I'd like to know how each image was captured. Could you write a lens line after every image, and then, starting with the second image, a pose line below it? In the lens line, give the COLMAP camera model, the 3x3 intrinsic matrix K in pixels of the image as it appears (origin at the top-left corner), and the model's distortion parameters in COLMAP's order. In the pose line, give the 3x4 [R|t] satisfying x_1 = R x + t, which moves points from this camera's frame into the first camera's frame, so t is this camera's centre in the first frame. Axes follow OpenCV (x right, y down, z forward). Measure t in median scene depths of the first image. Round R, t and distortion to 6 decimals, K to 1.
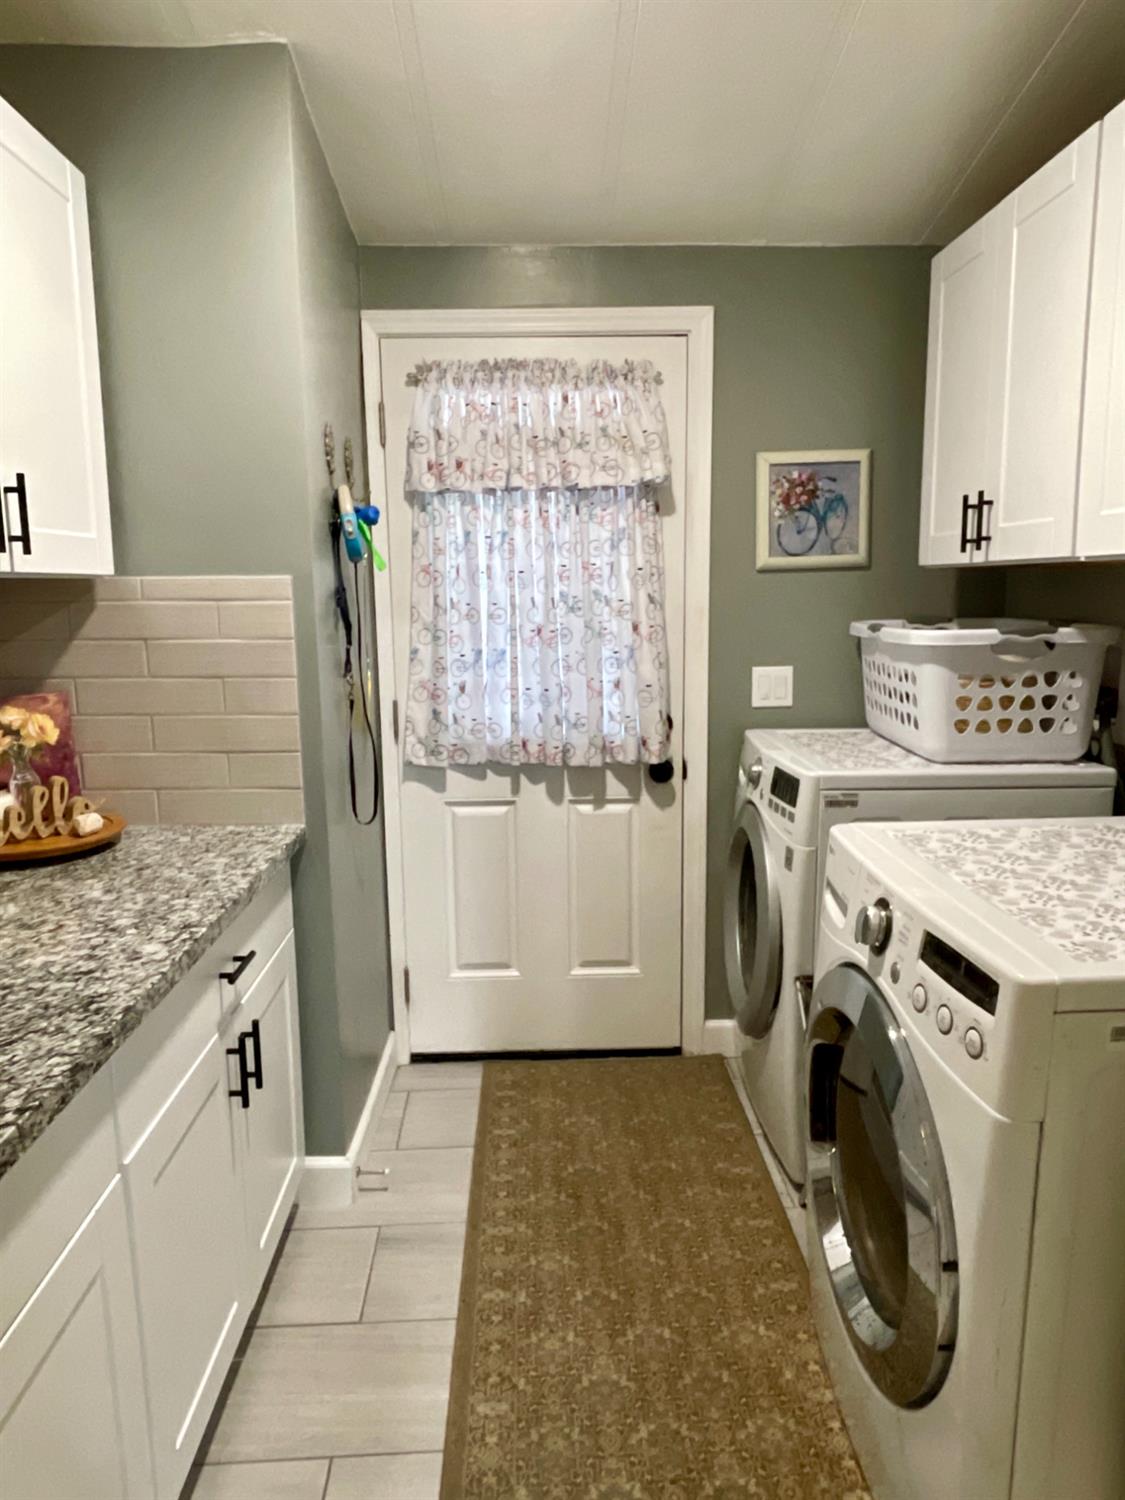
lens RADIAL K [[973.9, 0, 578.2], [0, 973.9, 763.5], [0, 0, 1]] dist [0.014133, -0.017191]
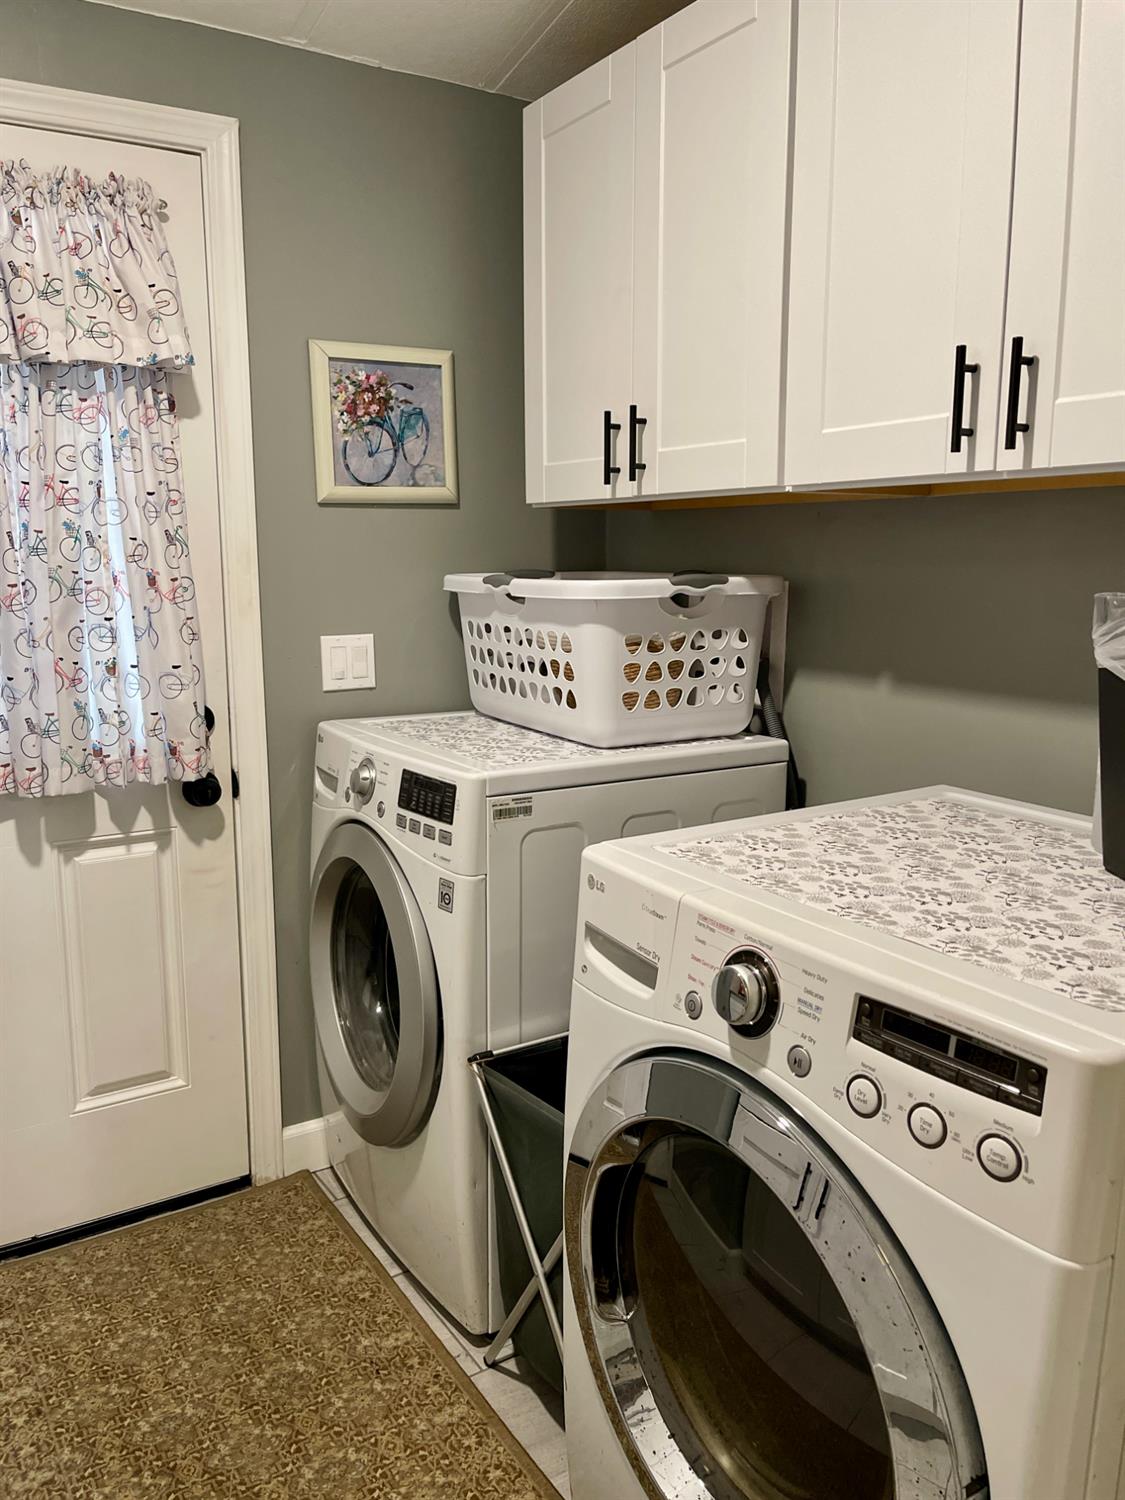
lens RADIAL K [[1132.6, 0, 578.1], [0, 1132.6, 753.0], [0, 0, 1]] dist [0.066380, -0.085936]
pose [[0.867036, -0.074468, 0.492648, -0.112711], [0.076366, 0.996947, 0.016295, -0.015076], [-0.492358, 0.023493, 0.870076, 0.228920]]
